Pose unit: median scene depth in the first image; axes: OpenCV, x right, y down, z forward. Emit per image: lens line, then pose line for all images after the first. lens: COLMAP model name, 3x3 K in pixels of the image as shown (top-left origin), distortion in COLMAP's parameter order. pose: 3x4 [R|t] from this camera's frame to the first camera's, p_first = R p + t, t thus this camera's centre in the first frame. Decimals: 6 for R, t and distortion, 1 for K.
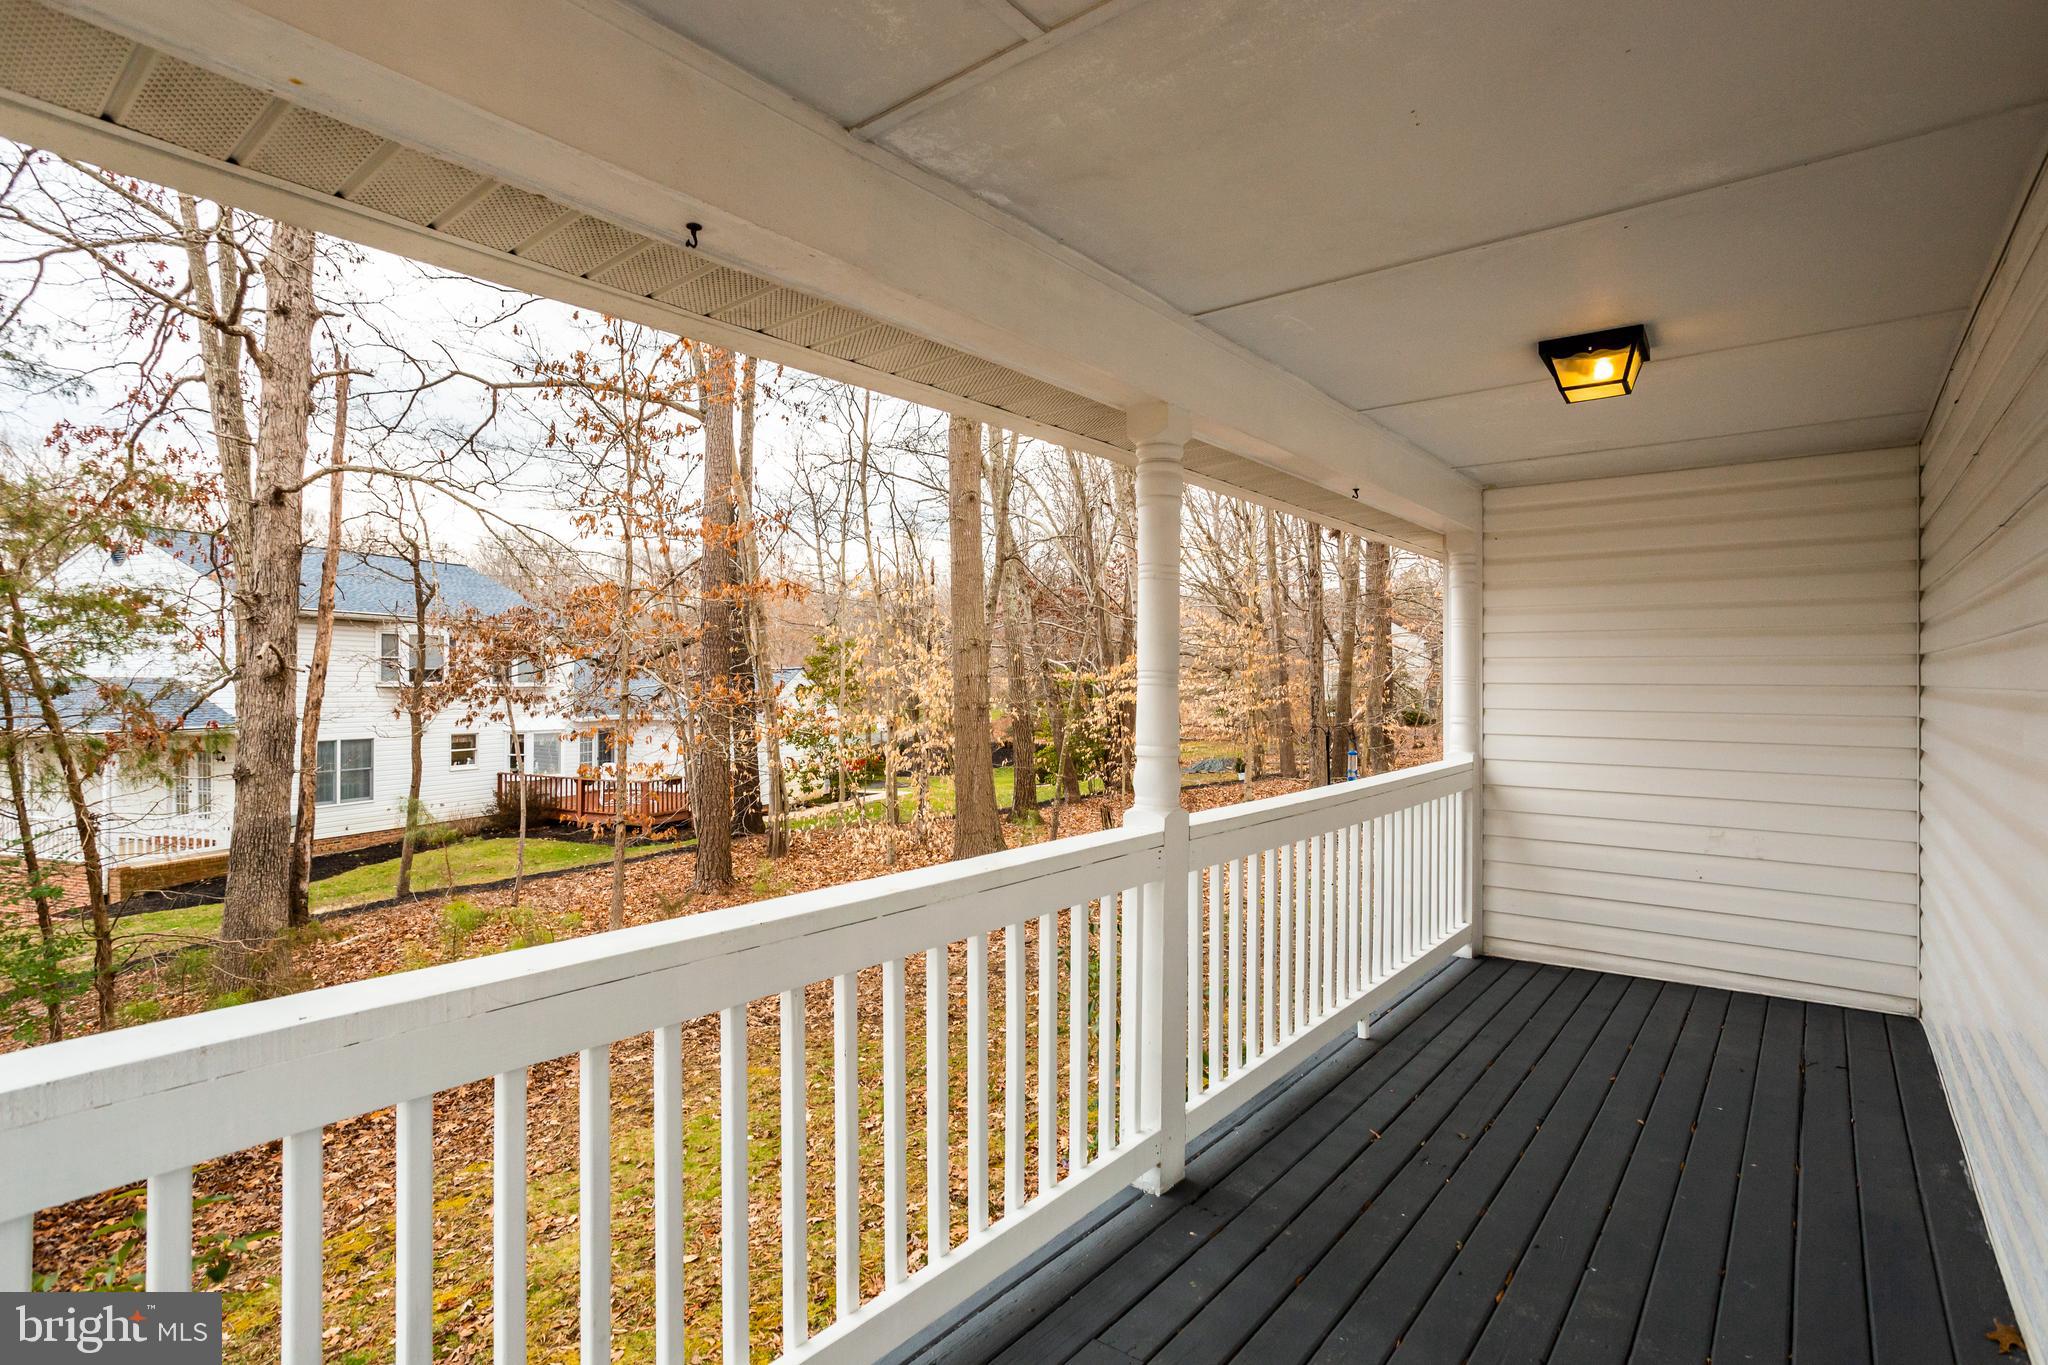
lens RADIAL K [[985.1, 0, 1024.0], [0, 985.1, 682.5], [0, 0, 1]] dist [-0.030259, 0.000171]
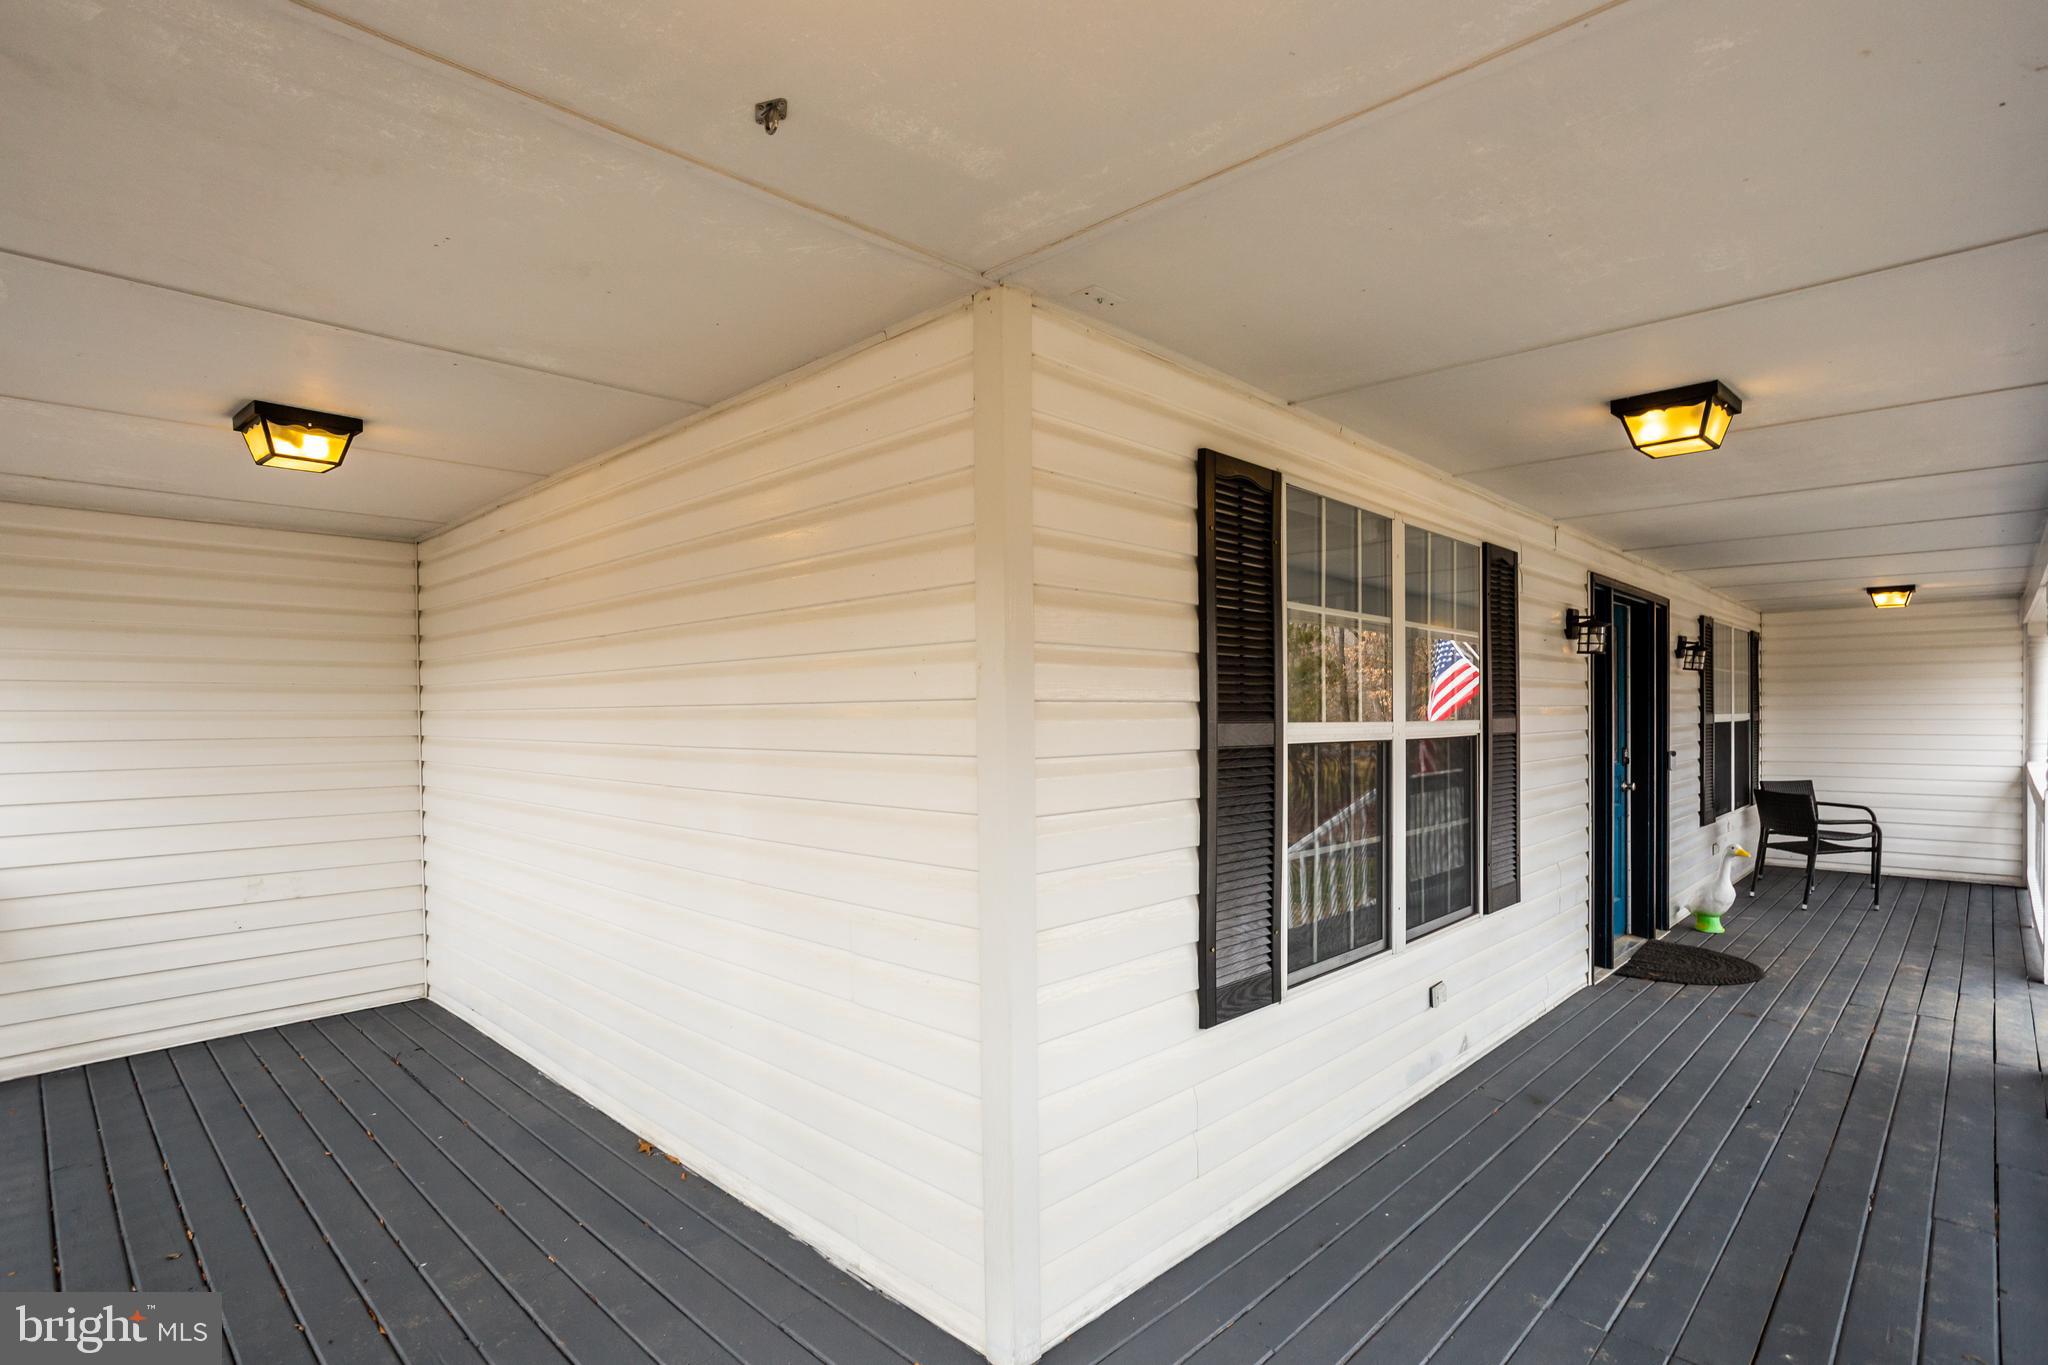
lens RADIAL K [[981.4, 0, 986.4], [0, 981.4, 721.0], [0, 0, 1]] dist [-0.032785, 0.024277]
pose [[0.103577, -0.008254, 0.994587, -0.238722], [0.009493, 0.999928, 0.007310, -0.016269], [-0.994576, 0.008684, 0.103648, 0.110548]]
